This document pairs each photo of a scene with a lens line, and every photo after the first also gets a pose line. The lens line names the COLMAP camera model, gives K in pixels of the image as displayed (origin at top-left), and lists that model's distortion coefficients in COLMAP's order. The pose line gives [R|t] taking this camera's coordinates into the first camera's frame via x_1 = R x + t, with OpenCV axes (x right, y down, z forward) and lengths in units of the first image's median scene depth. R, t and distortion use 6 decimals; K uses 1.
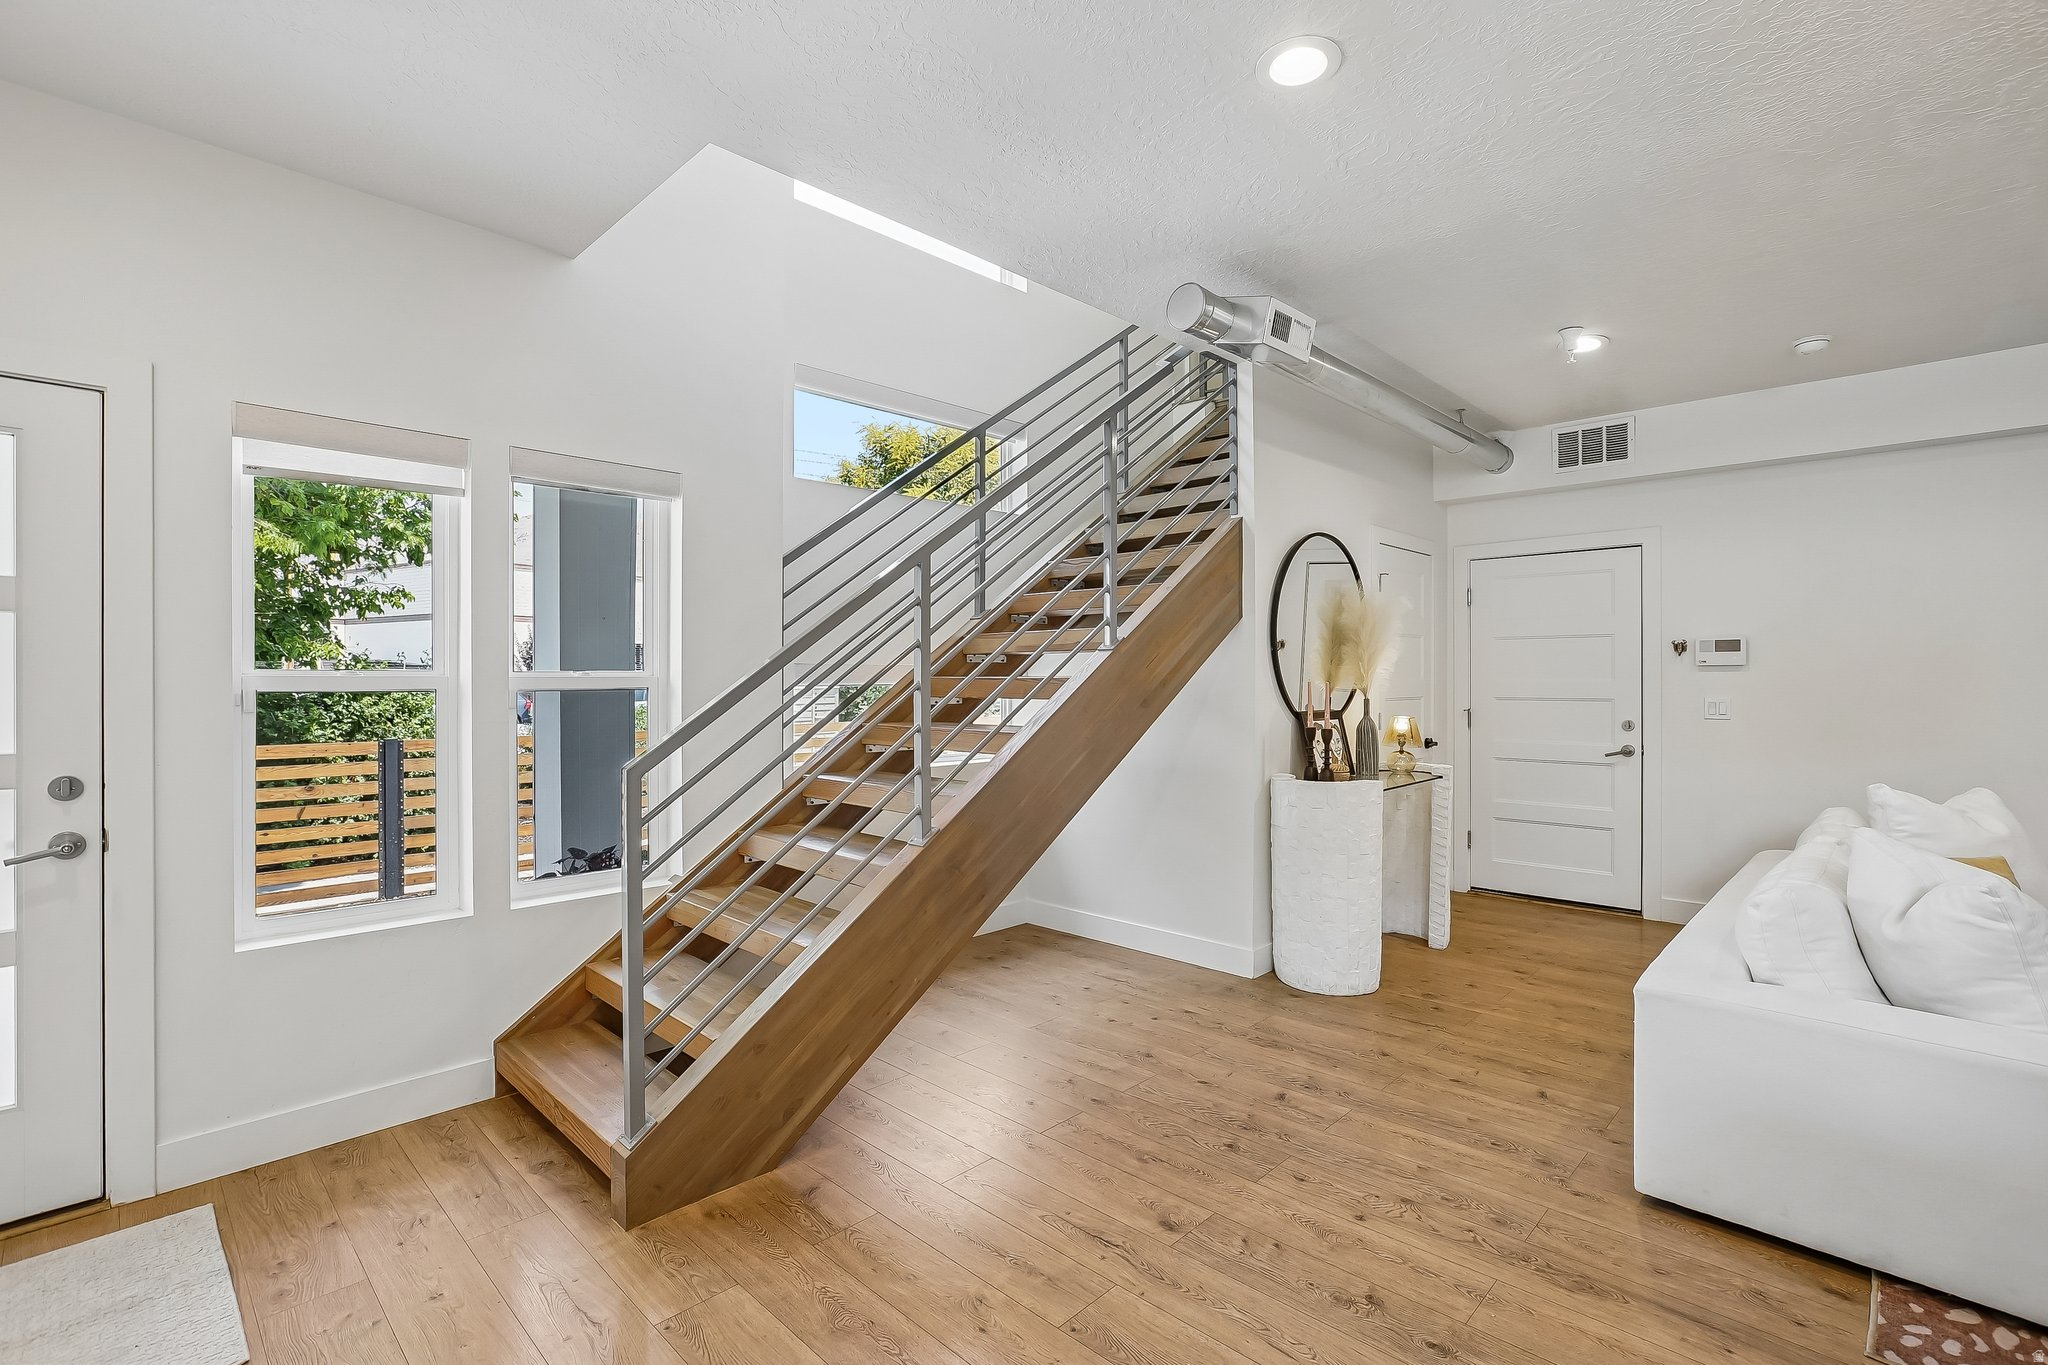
lens RADIAL K [[935.7, 0, 1024.5], [0, 935.7, 684.2], [0, 0, 1]] dist [-0.026758, 0.009443]
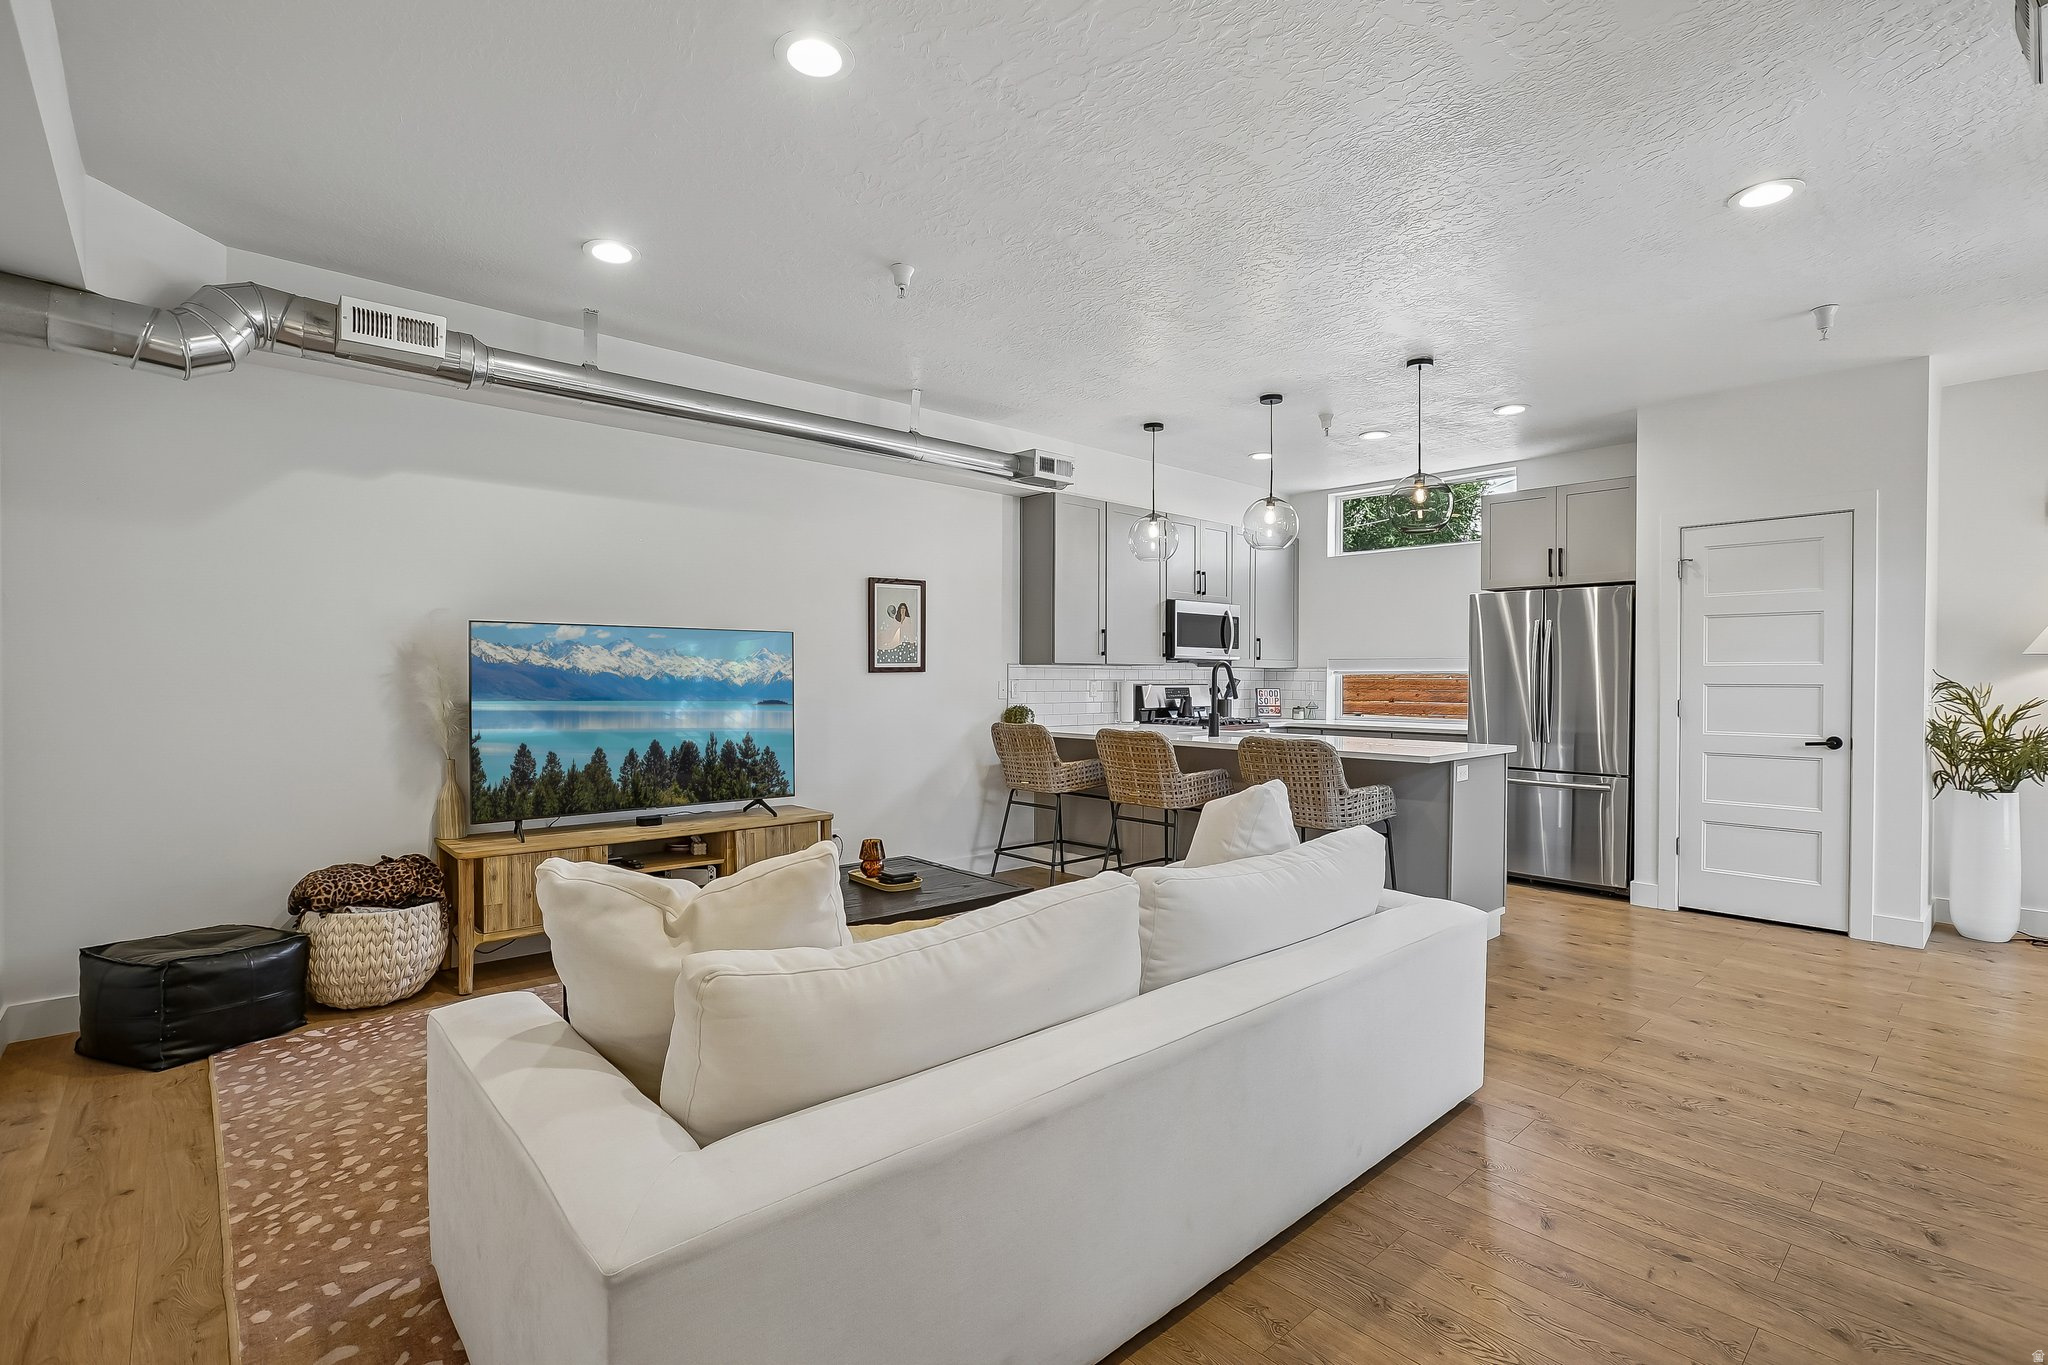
lens RADIAL K [[935.7, 0, 1028.9], [0, 935.7, 691.2], [0, 0, 1]] dist [-0.026758, 0.009443]
pose [[-0.998139, -0.004890, 0.060783, 1.024253], [-0.003697, 0.999799, 0.019722, 0.023348], [-0.060867, 0.019461, -0.997956, 1.928624]]
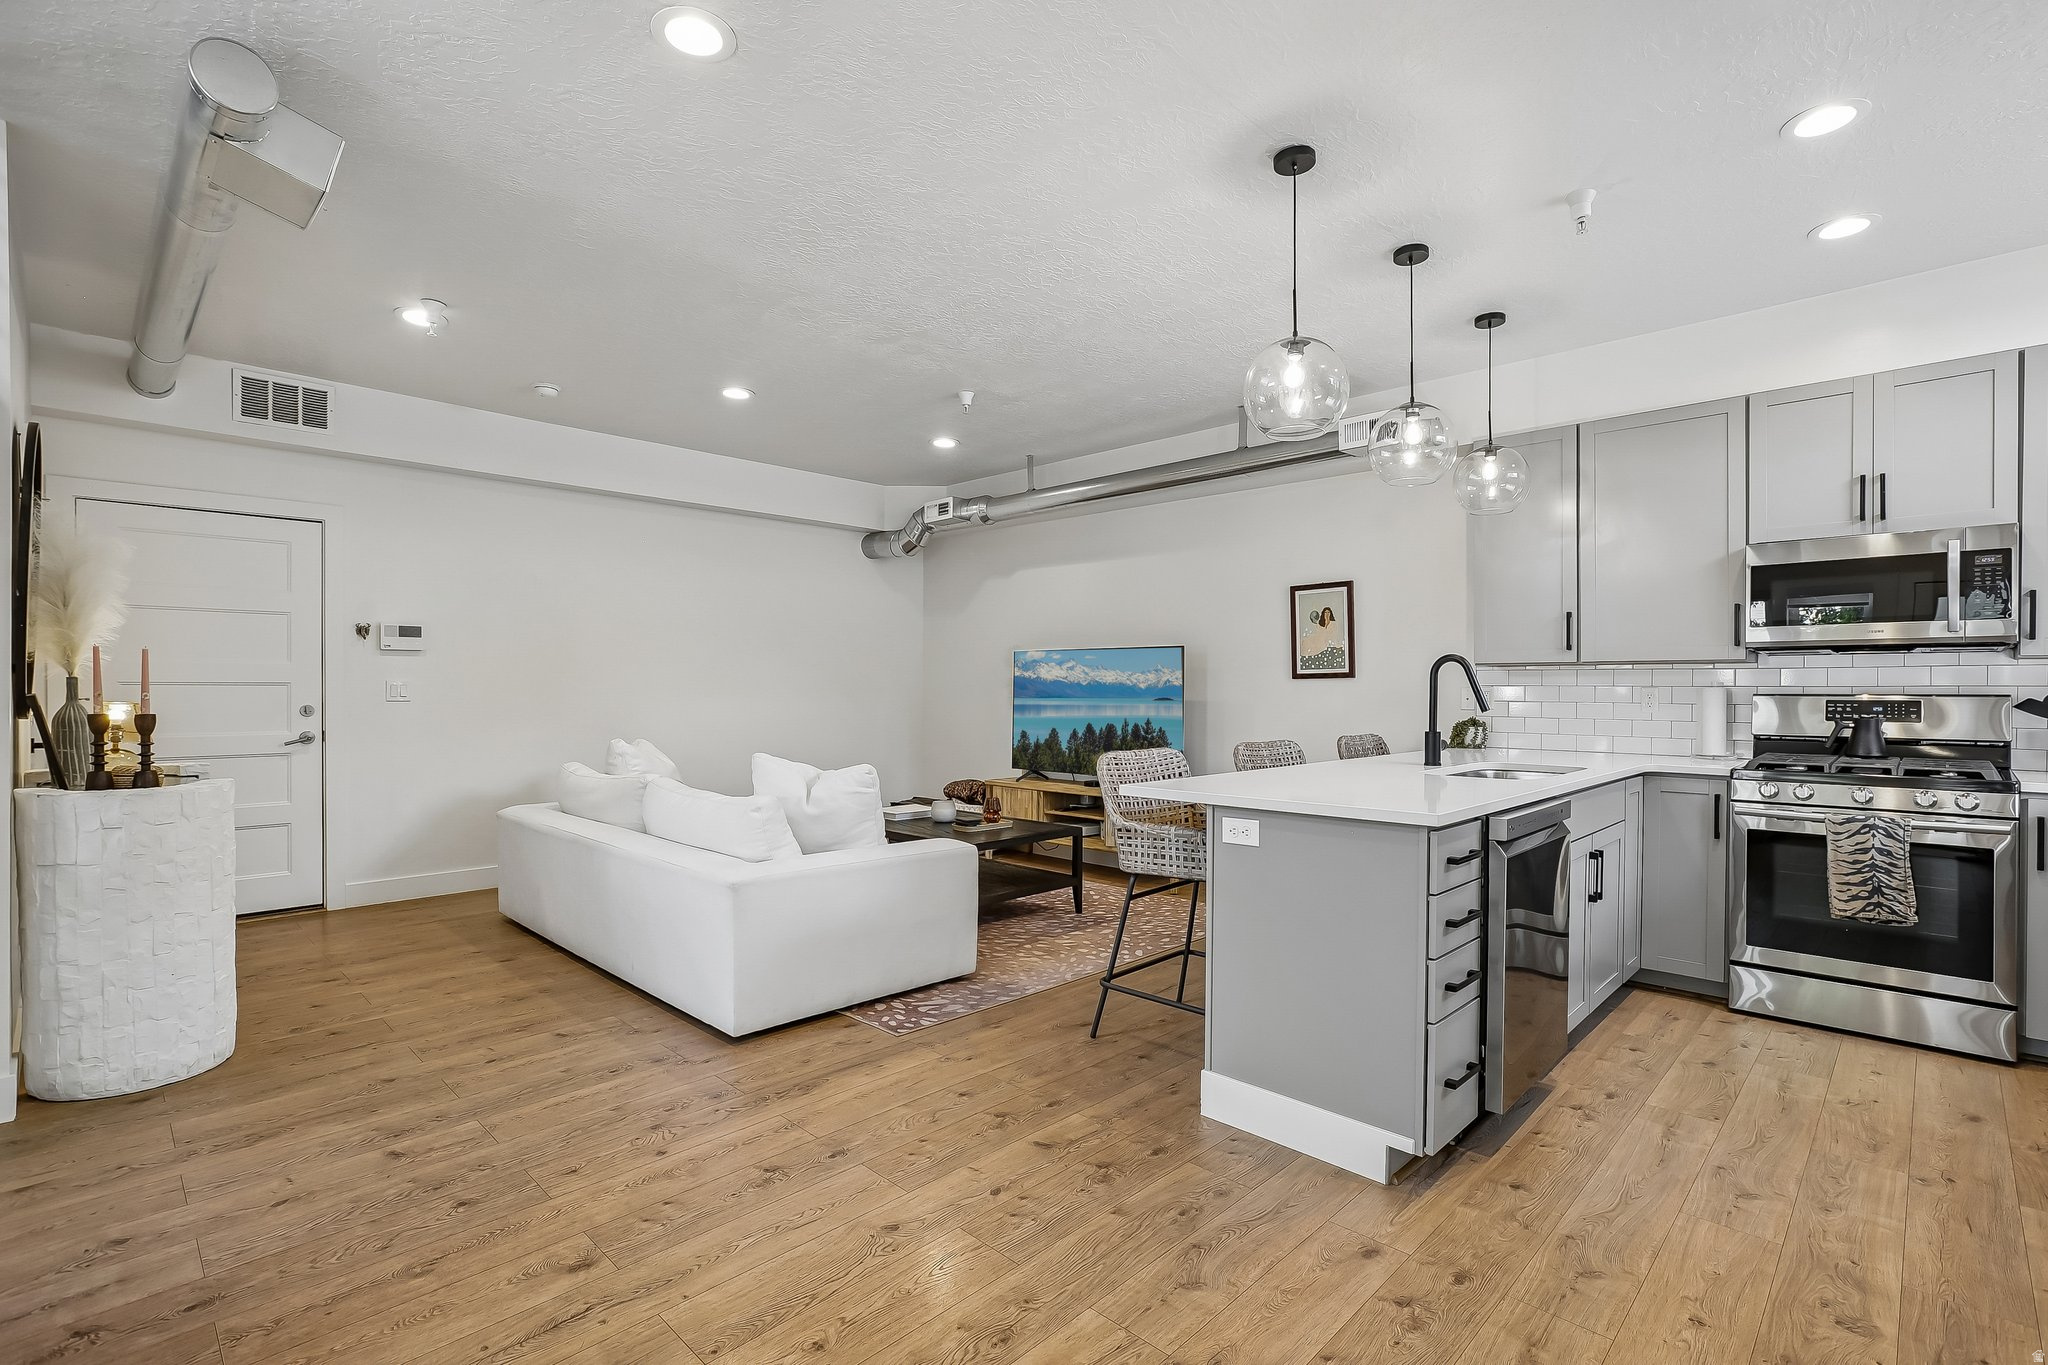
lens RADIAL K [[948.7, 0, 1053.9], [0, 948.7, 692.2], [0, 0, 1]] dist [-0.029184, 0.010715]
pose [[-0.014357, -0.004167, 0.999888, -0.606138], [0.001222, 0.999990, 0.004185, 0.044399], [-0.999896, 0.001282, -0.014352, 0.492424]]
